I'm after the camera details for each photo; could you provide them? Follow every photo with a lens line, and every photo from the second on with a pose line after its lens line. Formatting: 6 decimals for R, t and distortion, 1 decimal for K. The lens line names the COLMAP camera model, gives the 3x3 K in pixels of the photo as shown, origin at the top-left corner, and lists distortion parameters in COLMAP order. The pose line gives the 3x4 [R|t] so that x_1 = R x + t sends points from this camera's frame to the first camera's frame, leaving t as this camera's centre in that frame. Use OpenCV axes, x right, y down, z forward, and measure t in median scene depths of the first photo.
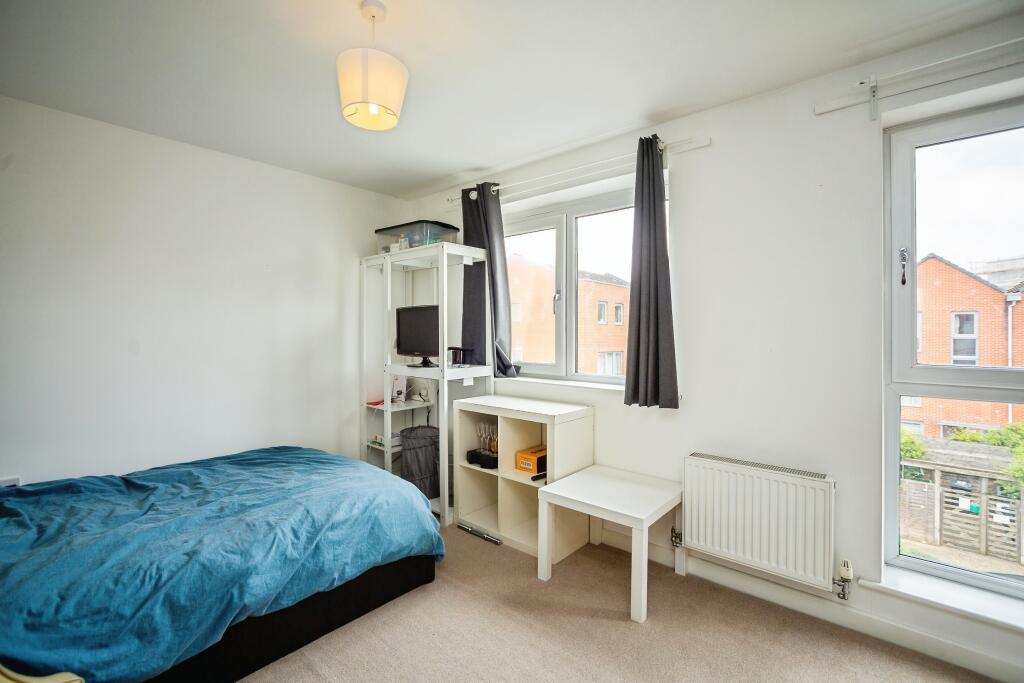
lens RADIAL K [[450.8, 0, 509.1], [0, 450.8, 338.7], [0, 0, 1]] dist [-0.010743, 0.000690]
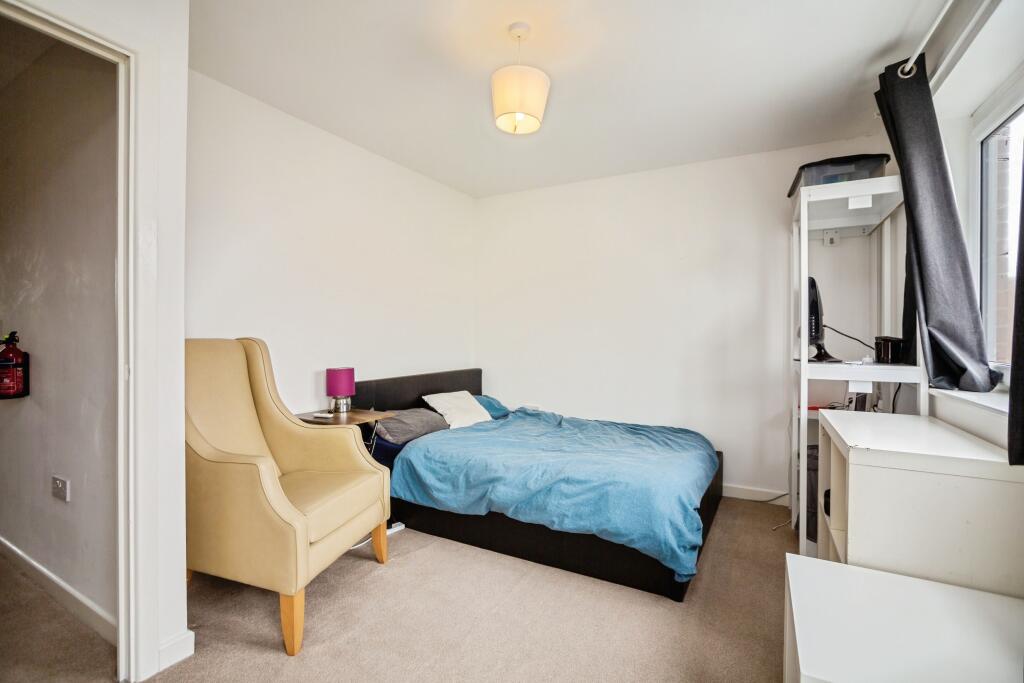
lens RADIAL K [[450.8, 0, 509.1], [0, 450.8, 338.7], [0, 0, 1]] dist [-0.010743, 0.000690]
pose [[0.208206, 0.003028, -0.978080, 0.672335], [-0.010483, 0.999945, 0.000864, 0.046019], [0.978029, 0.010073, 0.208226, 0.562670]]
